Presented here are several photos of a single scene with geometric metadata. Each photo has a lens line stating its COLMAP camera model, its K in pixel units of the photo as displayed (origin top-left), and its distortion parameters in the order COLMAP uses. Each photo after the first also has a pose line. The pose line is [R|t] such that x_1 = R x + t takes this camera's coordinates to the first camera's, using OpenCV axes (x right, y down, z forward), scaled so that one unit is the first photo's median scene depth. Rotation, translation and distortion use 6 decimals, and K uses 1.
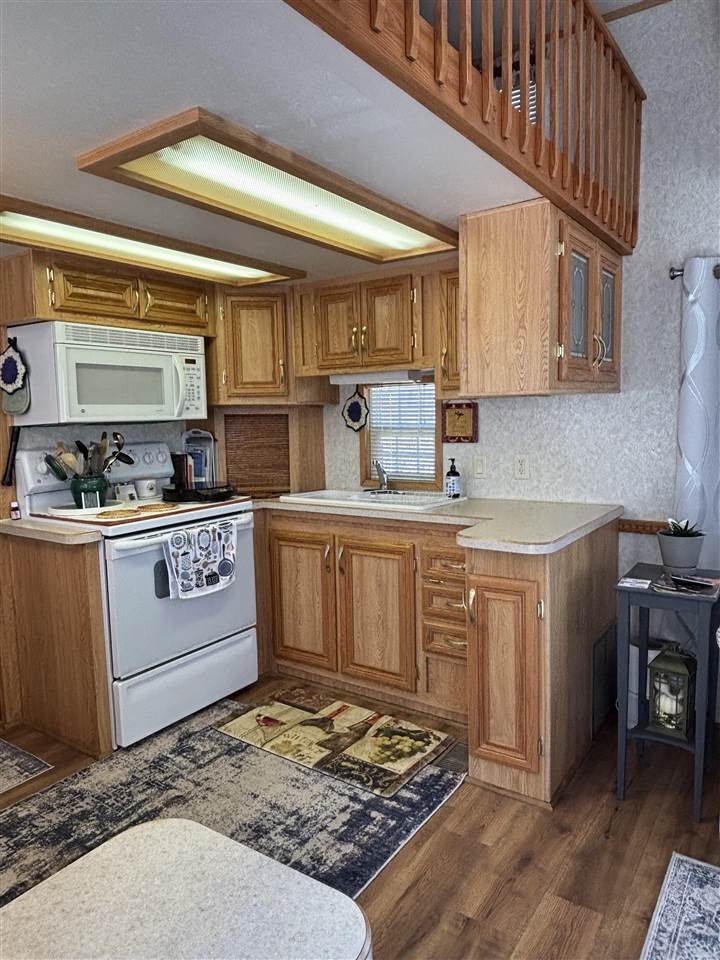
lens RADIAL K [[657.9, 0, 358.7], [0, 657.9, 463.8], [0, 0, 1]] dist [0.075936, -0.123805]
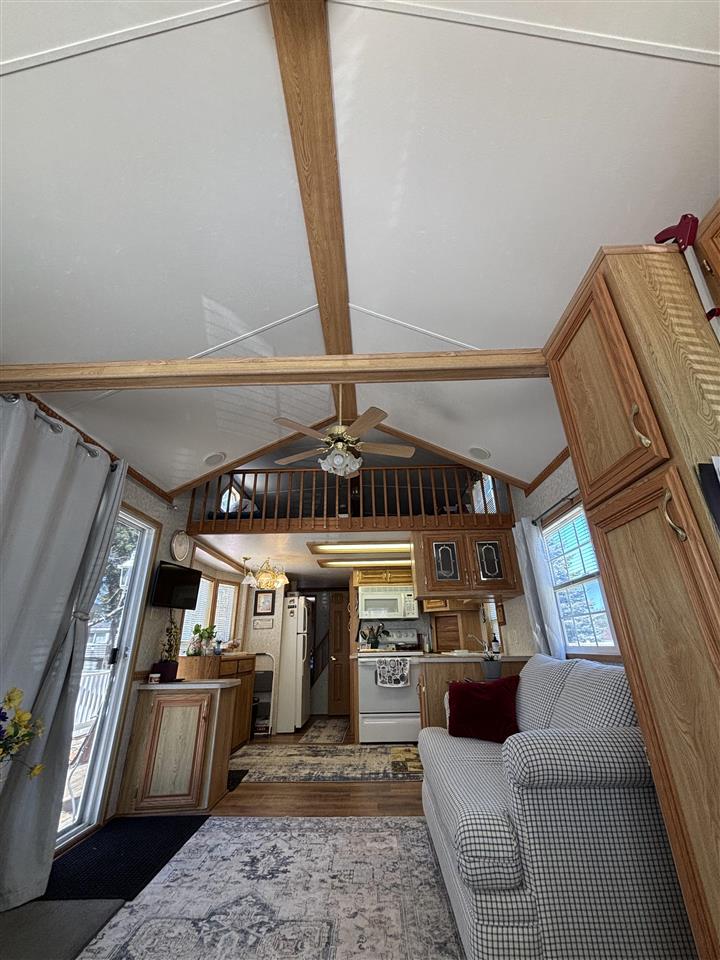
lens RADIAL K [[386.6, 0, 362.4], [0, 386.6, 479.1], [0, 0, 1]] dist [-0.000871, 0.000670]
pose [[0.550123, -0.316509, -0.772779, 1.150028], [-0.066250, 0.905933, -0.418206, 0.100852], [0.832452, 0.281261, 0.477406, -0.059415]]
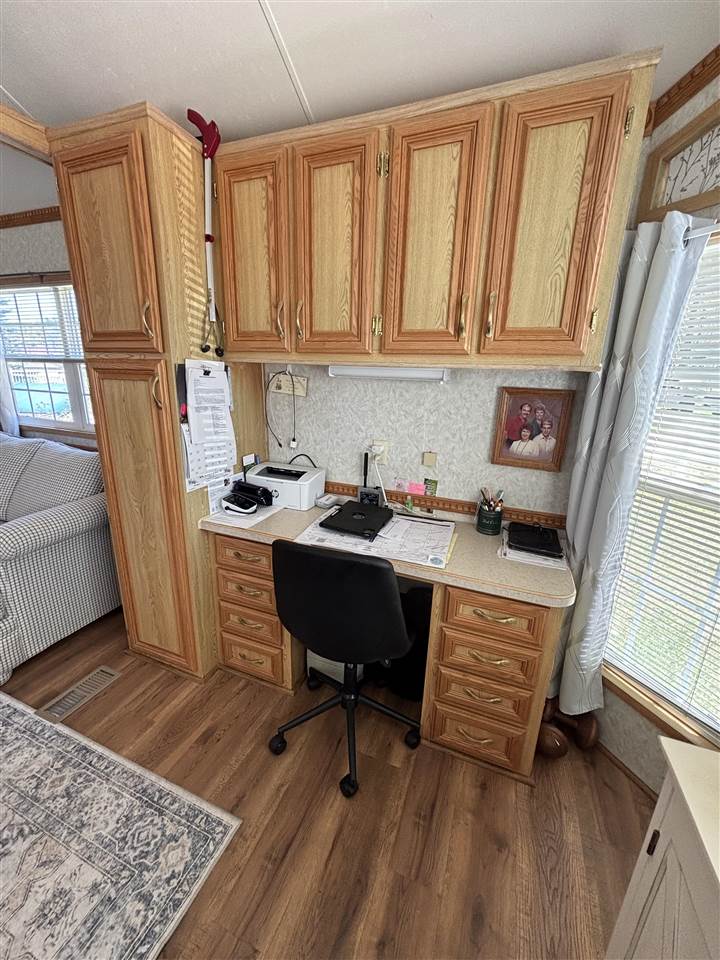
lens RADIAL K [[386.6, 0, 362.4], [0, 386.6, 479.1], [0, 0, 1]] dist [-0.000871, 0.000670]
pose [[0.971335, -0.012362, 0.237393, 1.168905], [-0.034094, 0.981077, 0.190591, -0.021233], [-0.235257, -0.193221, 0.952533, -0.233743]]
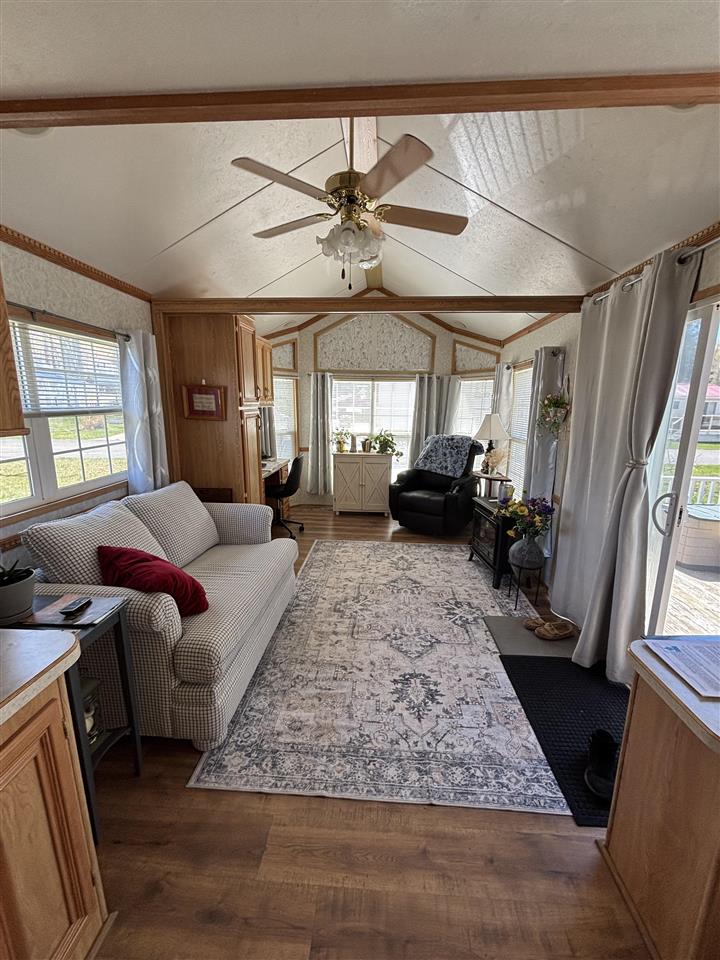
lens RADIAL K [[386.6, 0, 362.4], [0, 386.6, 479.1], [0, 0, 1]] dist [-0.000871, 0.000670]
pose [[-0.525238, -0.149251, 0.837765, -0.169792], [0.069001, 0.973787, 0.216744, -0.092521], [-0.848153, 0.171649, -0.501171, 0.688676]]
